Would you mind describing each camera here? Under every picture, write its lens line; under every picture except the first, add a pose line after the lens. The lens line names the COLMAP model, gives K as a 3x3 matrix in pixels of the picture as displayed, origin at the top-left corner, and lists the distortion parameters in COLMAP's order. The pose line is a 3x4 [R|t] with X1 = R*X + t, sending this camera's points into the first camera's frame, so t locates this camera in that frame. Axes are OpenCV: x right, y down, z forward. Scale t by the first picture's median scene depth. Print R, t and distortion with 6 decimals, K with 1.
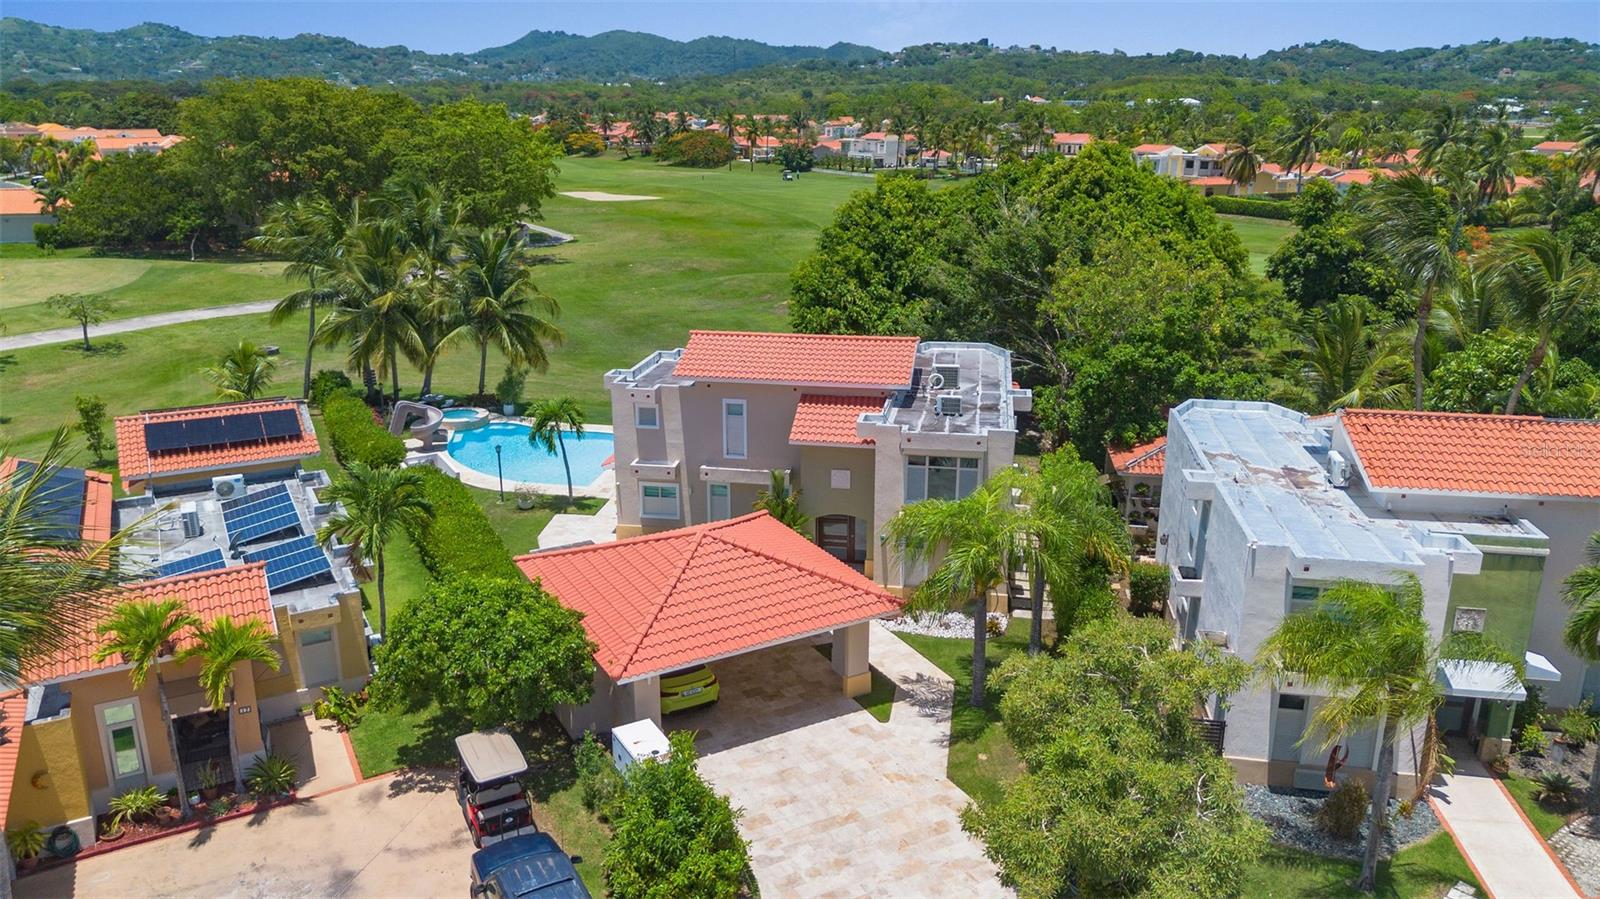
lens RADIAL K [[1125.3, 0, 827.2], [0, 1125.3, 445.1], [0, 0, 1]] dist [0.000347, -0.002223]
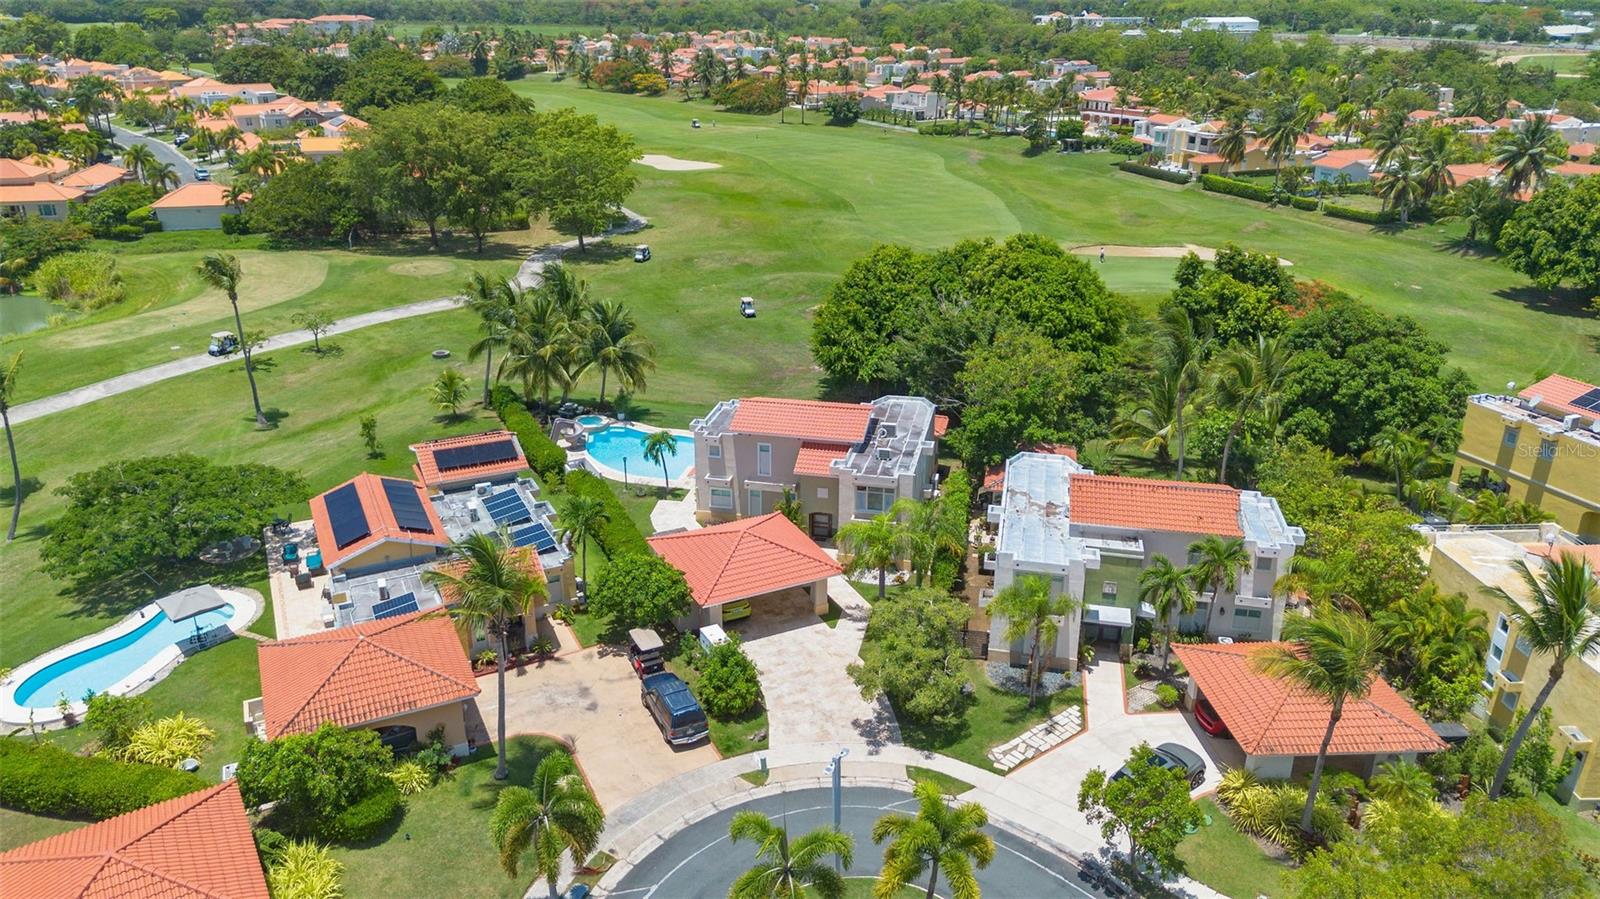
lens RADIAL K [[1125.3, 0, 827.2], [0, 1125.3, 445.1], [0, 0, 1]] dist [0.000347, -0.002223]
pose [[0.998690, 0.018958, -0.047523, 0.100968], [-0.014754, 0.996073, 0.087297, -0.198483], [0.048991, -0.086481, 0.995048, -0.756034]]
